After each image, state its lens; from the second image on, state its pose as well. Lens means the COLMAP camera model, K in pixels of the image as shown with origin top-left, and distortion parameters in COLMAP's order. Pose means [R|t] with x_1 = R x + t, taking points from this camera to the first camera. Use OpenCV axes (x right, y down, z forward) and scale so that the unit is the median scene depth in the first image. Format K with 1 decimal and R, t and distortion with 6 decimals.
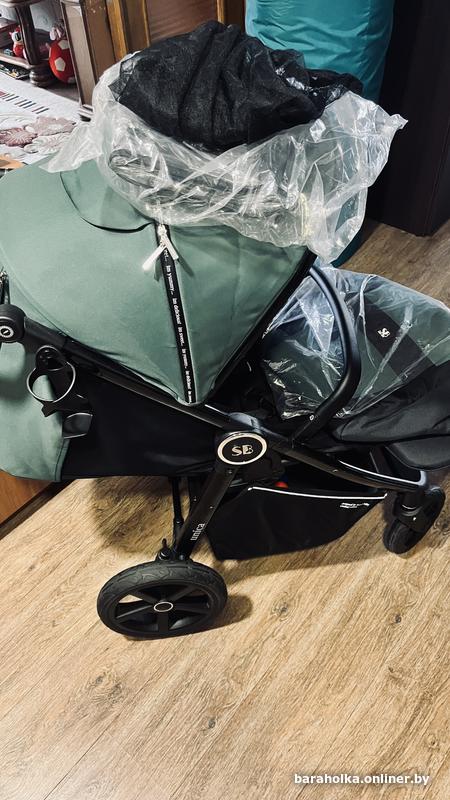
lens RADIAL K [[601.3, 0, 224.0], [0, 601.3, 403.1], [0, 0, 1]] dist [0.039987, -0.059991]
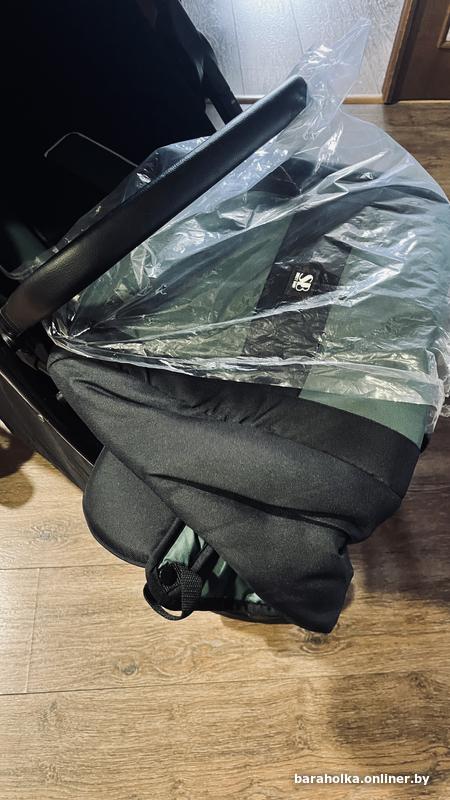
lens RADIAL K [[601.3, 0, 215.1], [0, 601.3, 412.3], [0, 0, 1]] dist [0.039987, -0.059991]
pose [[0.681789, 0.665990, -0.302692, 0.403763], [-0.572093, 0.743274, 0.346776, -0.151565], [0.455932, -0.063260, 0.887763, 0.523342]]
